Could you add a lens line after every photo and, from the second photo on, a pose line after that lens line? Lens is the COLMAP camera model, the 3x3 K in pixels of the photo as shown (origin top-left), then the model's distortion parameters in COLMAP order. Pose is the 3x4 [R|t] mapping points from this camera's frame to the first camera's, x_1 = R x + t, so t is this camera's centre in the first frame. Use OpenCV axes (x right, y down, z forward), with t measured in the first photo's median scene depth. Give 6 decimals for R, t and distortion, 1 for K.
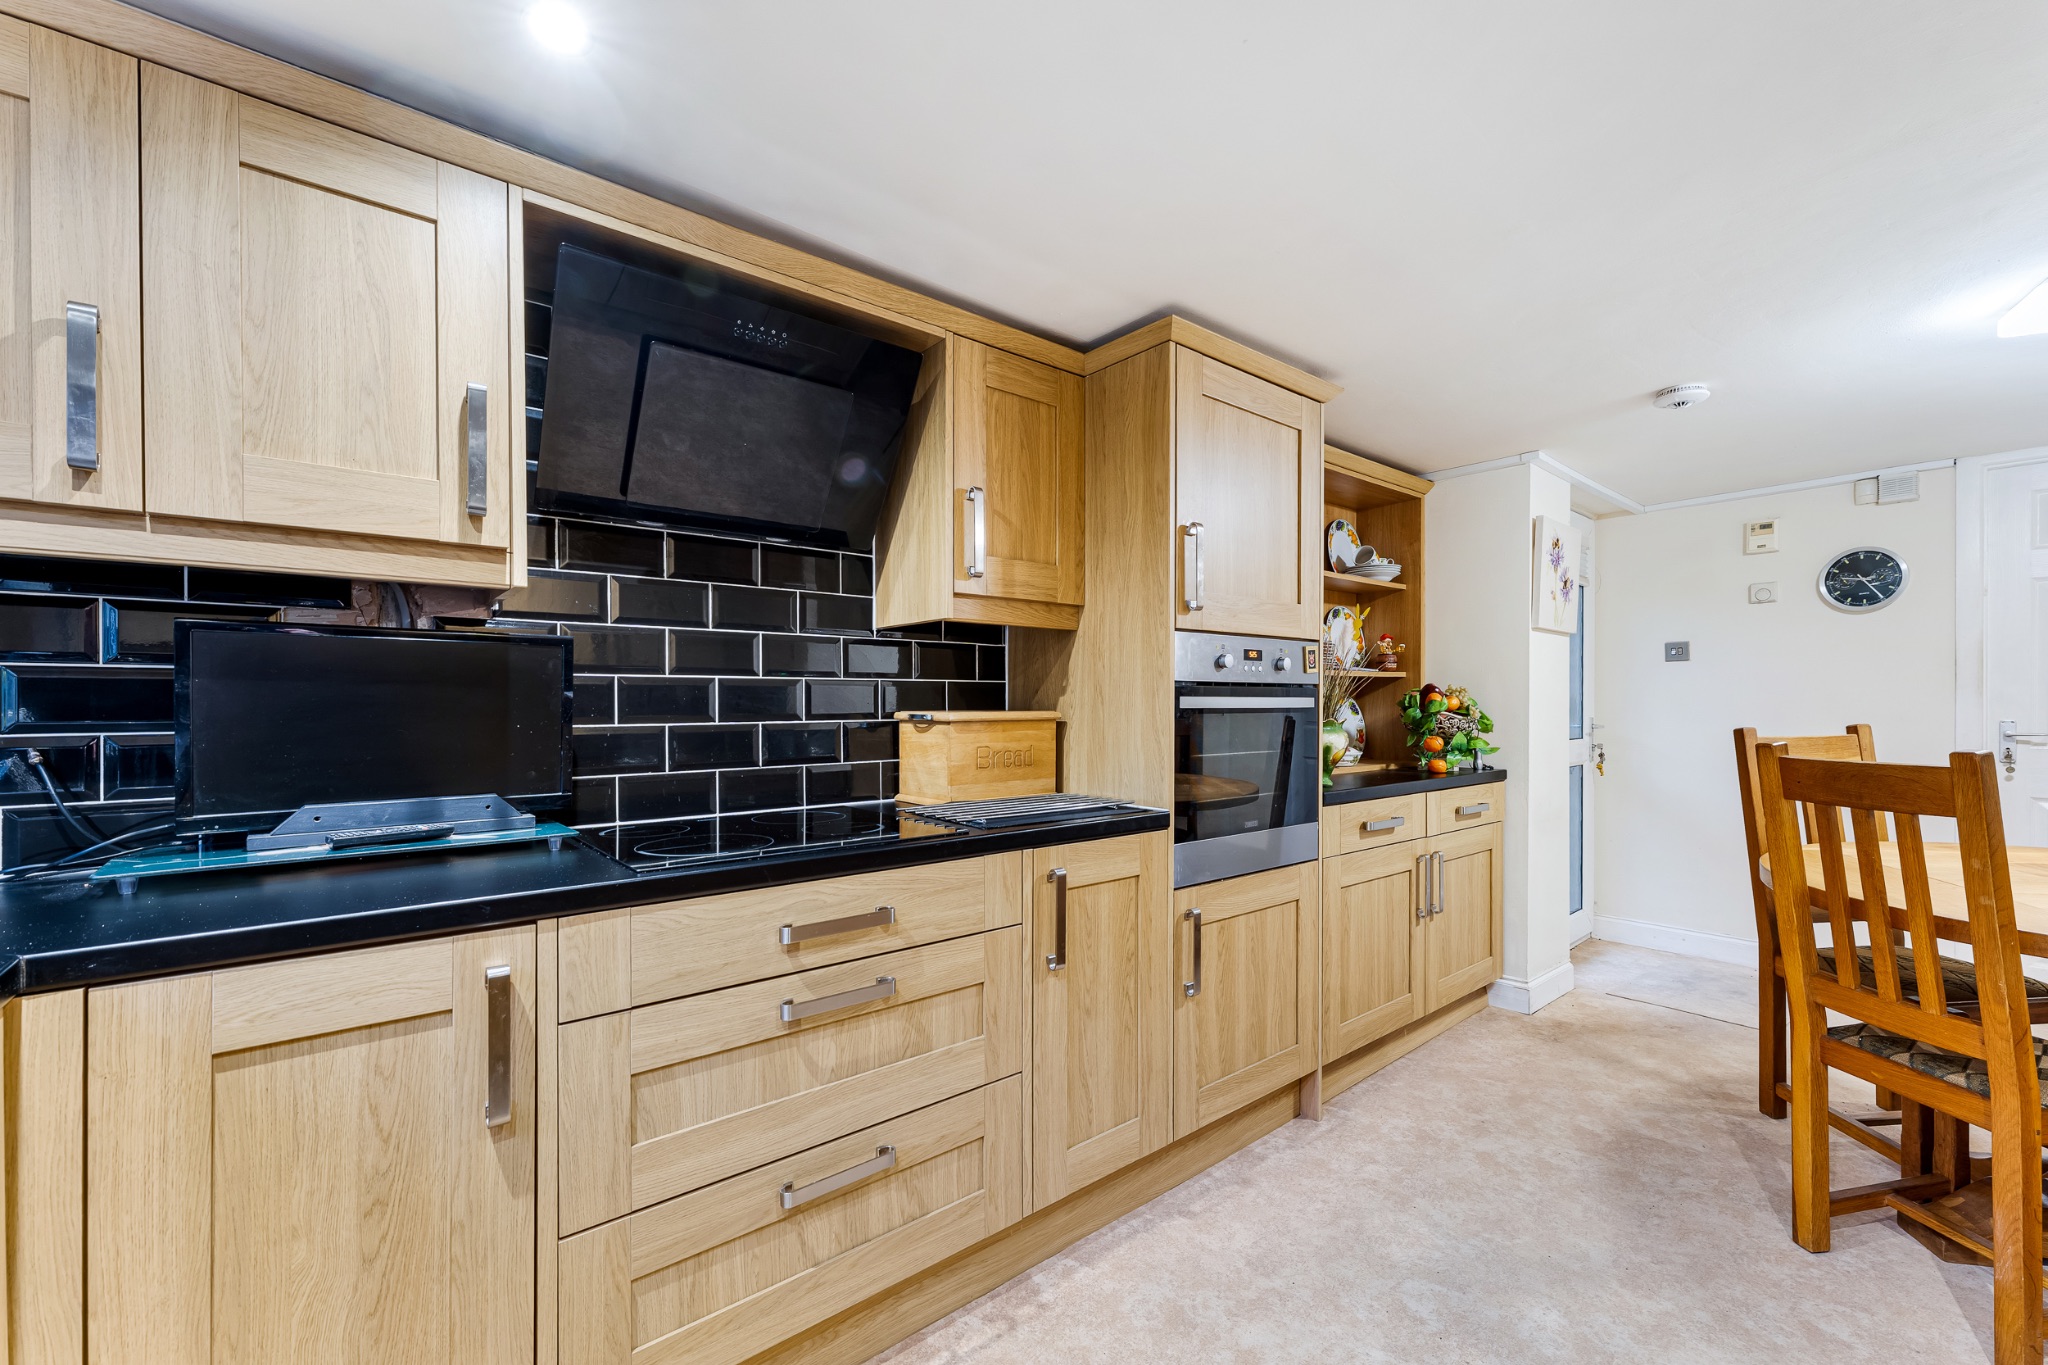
lens RADIAL K [[840.8, 0, 1029.2], [0, 840.8, 694.8], [0, 0, 1]] dist [0.001263, -0.000361]
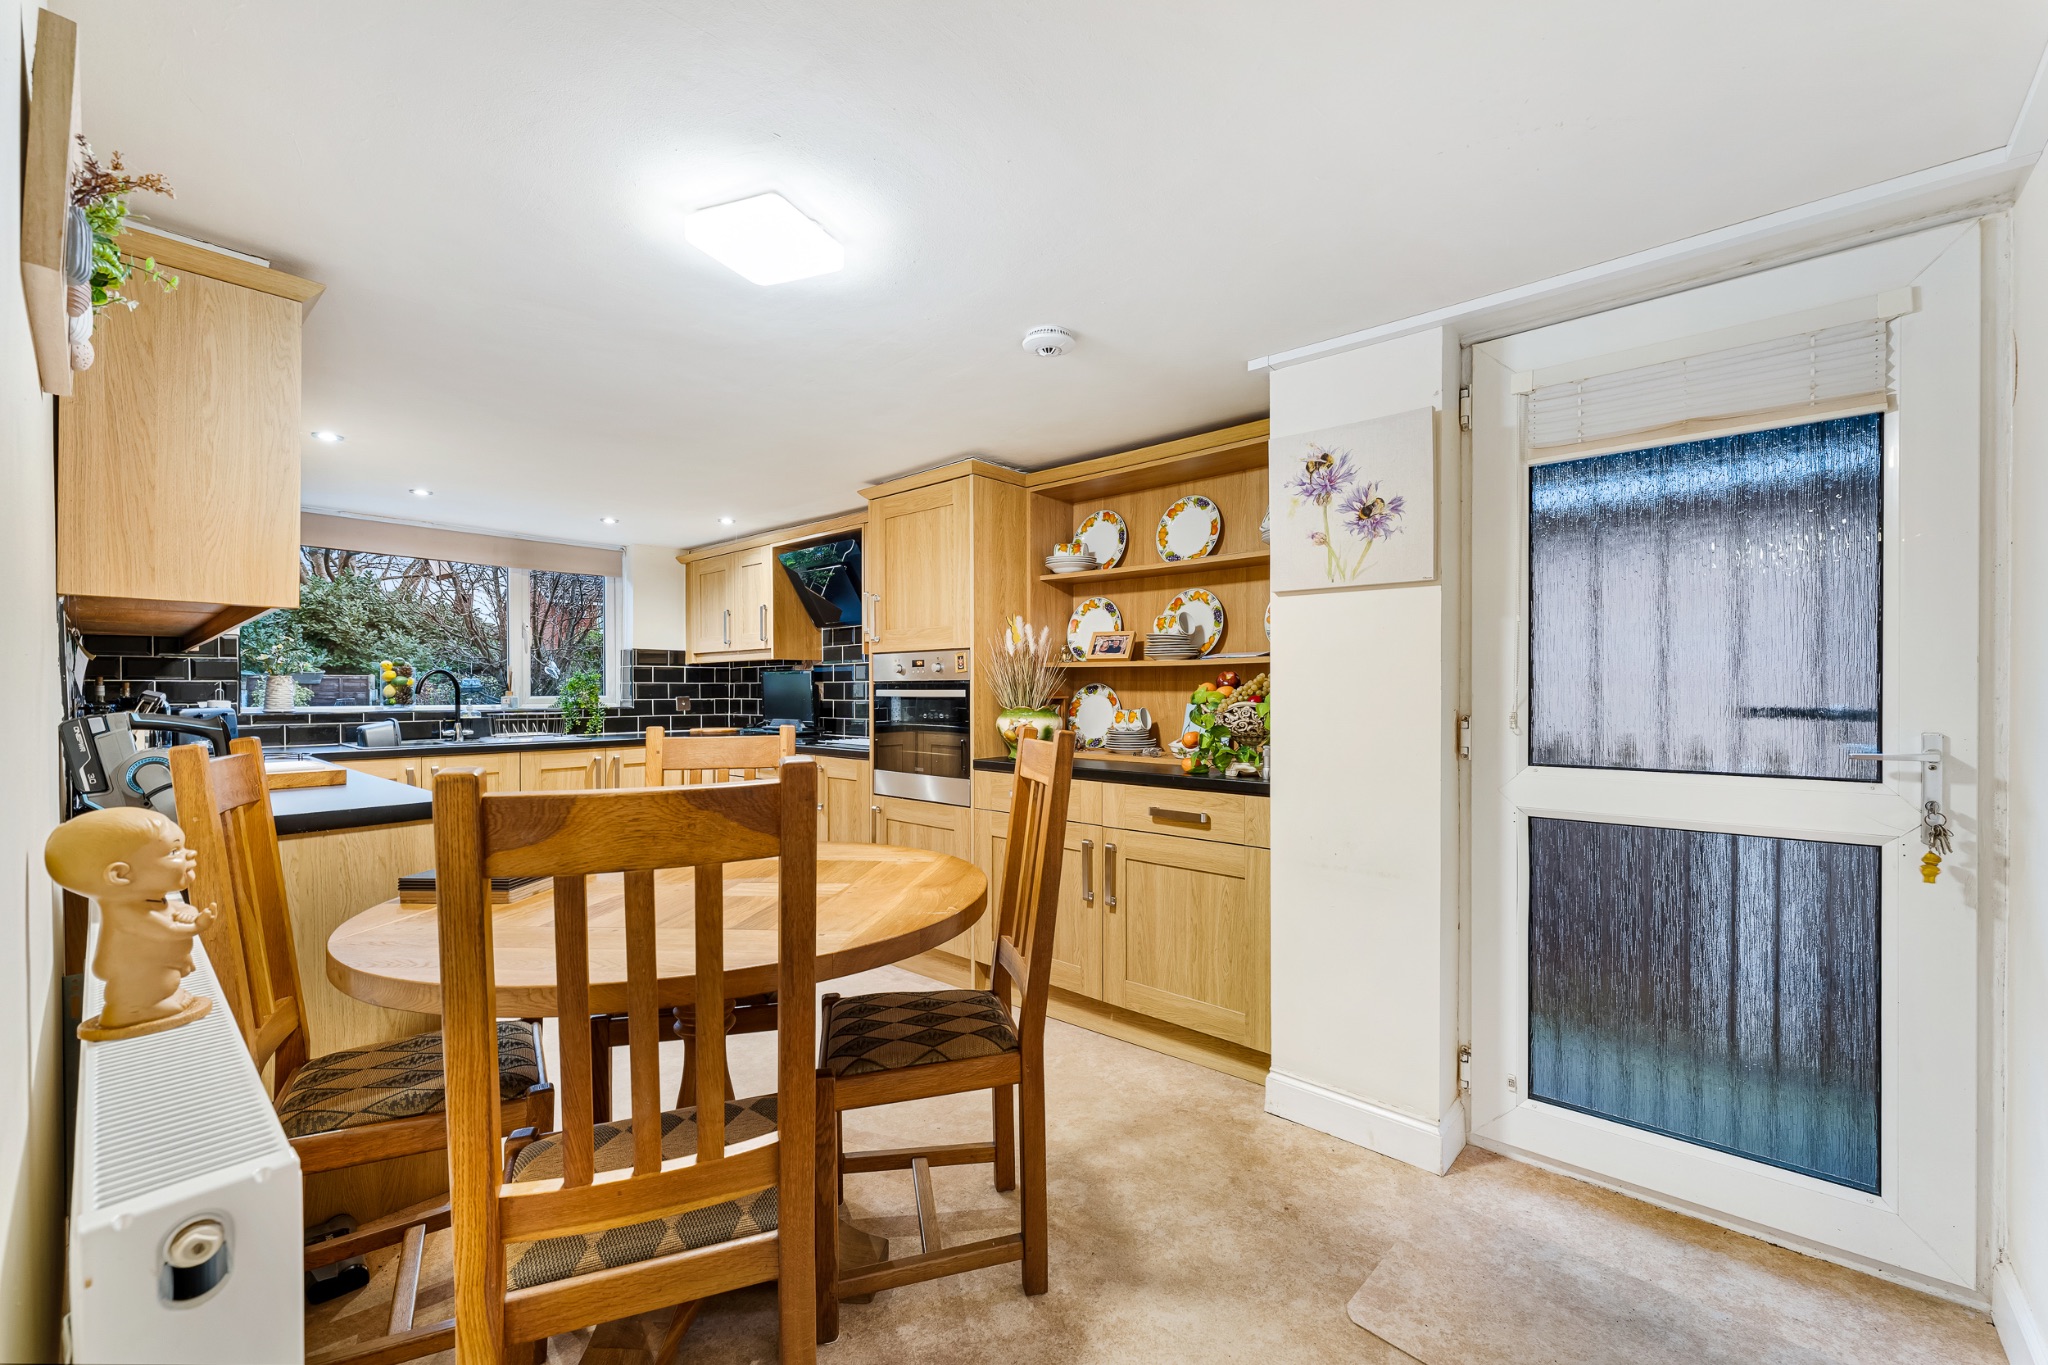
lens RADIAL K [[840.8, 0, 1029.2], [0, 840.8, 694.8], [0, 0, 1]] dist [0.001263, -0.000361]
pose [[0.137123, 0.010741, -0.990496, 1.845311], [0.011769, 0.999853, 0.012472, -0.005519], [0.990484, -0.013367, 0.136976, 0.975979]]
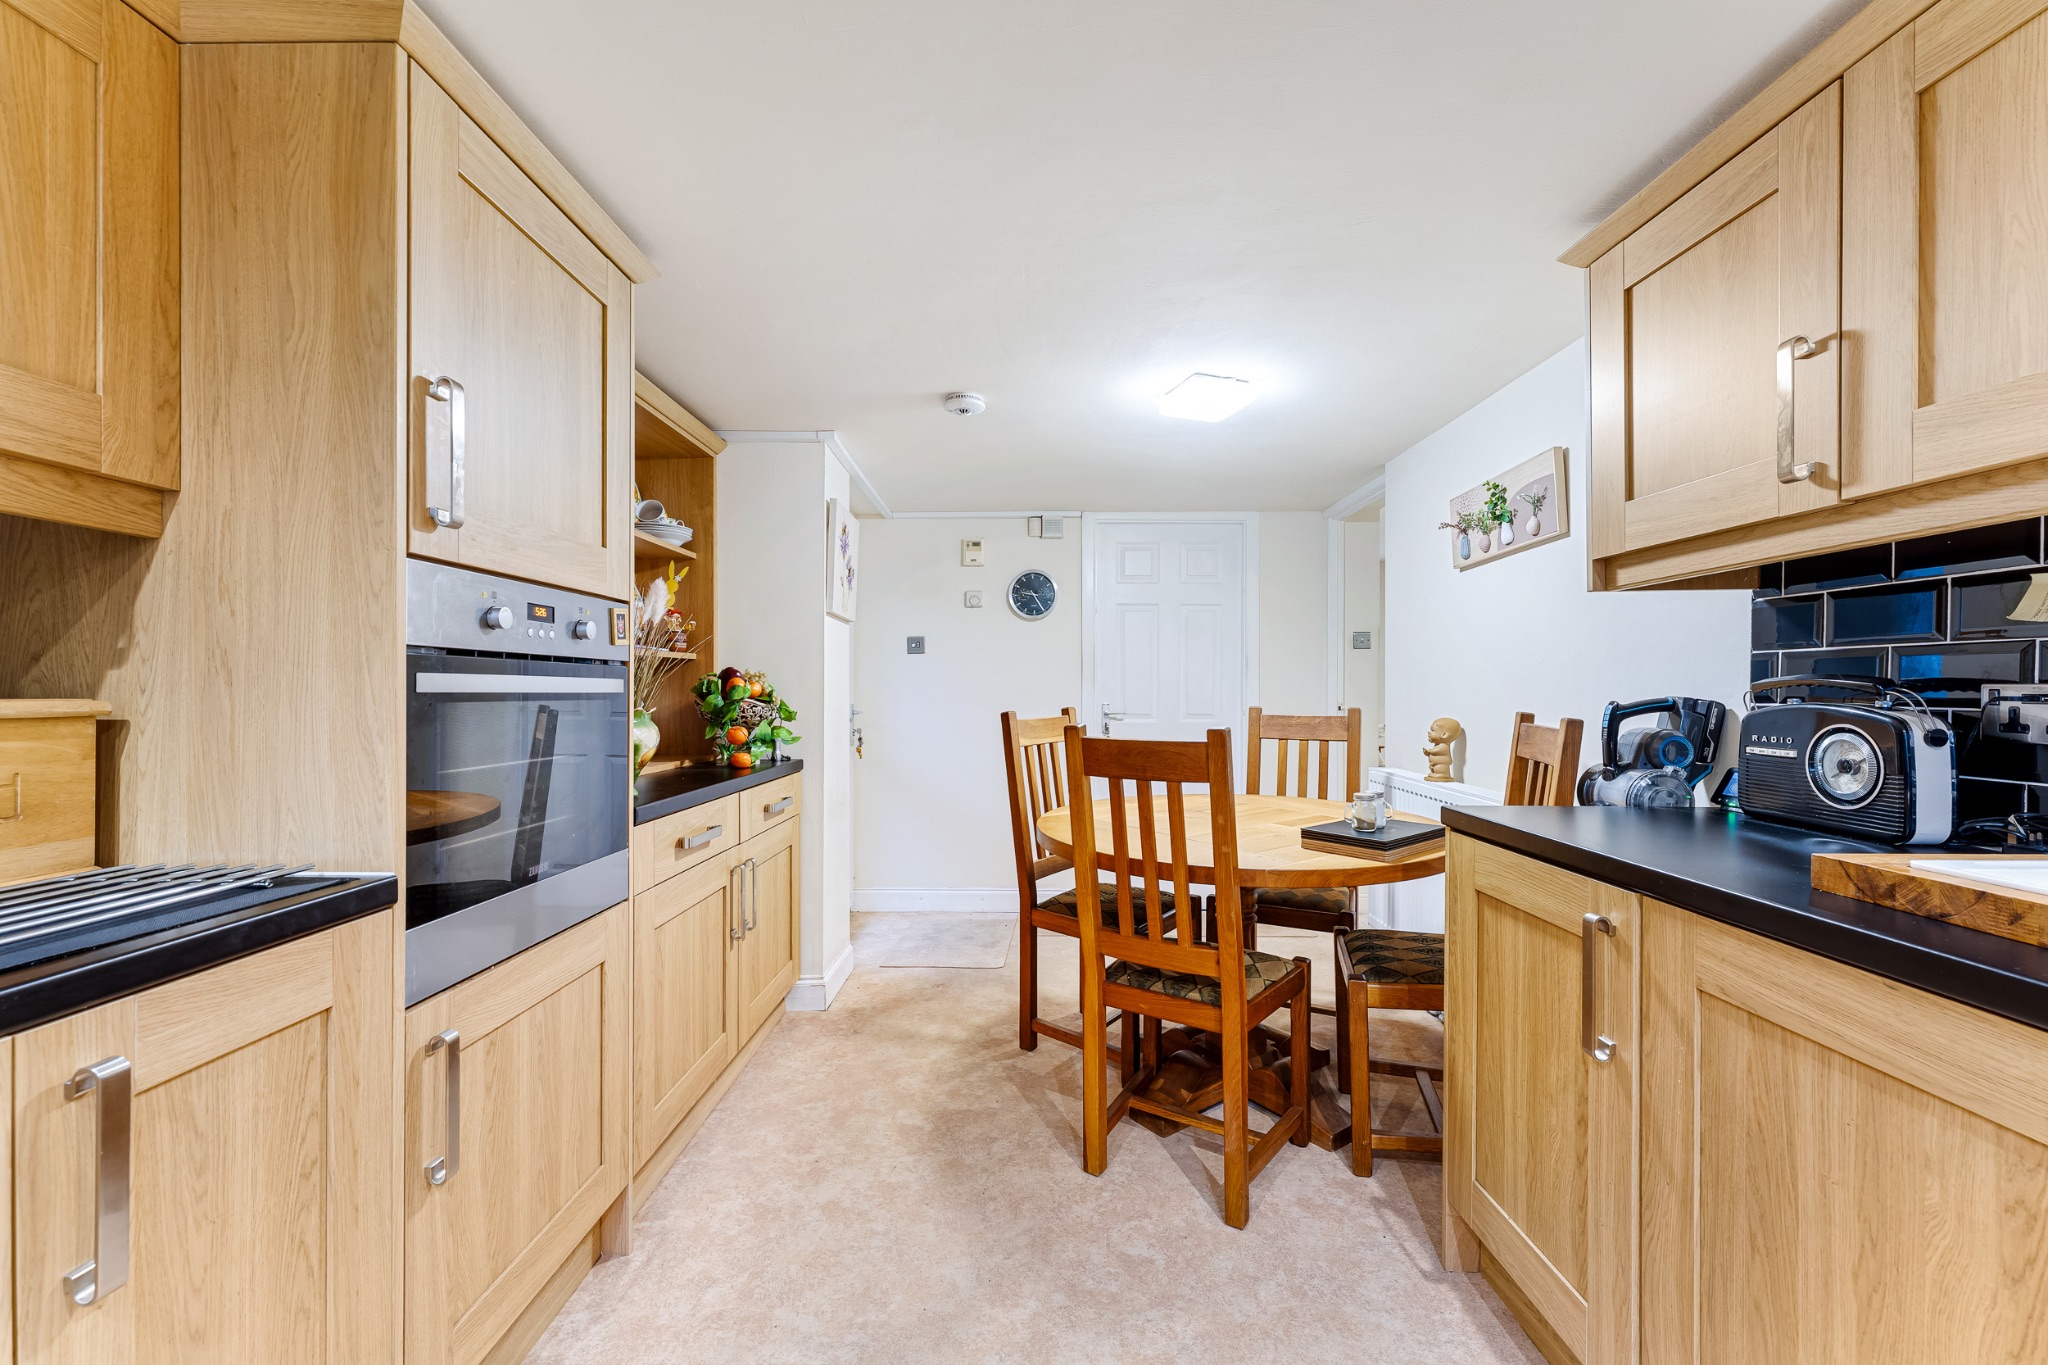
lens RADIAL K [[840.8, 0, 1029.2], [0, 840.8, 694.8], [0, 0, 1]] dist [0.001263, -0.000361]
pose [[0.646197, -0.000270, 0.763170, 0.009223], [-0.009884, 0.999913, 0.008723, 0.007685], [-0.763106, -0.013180, 0.646139, 0.278722]]
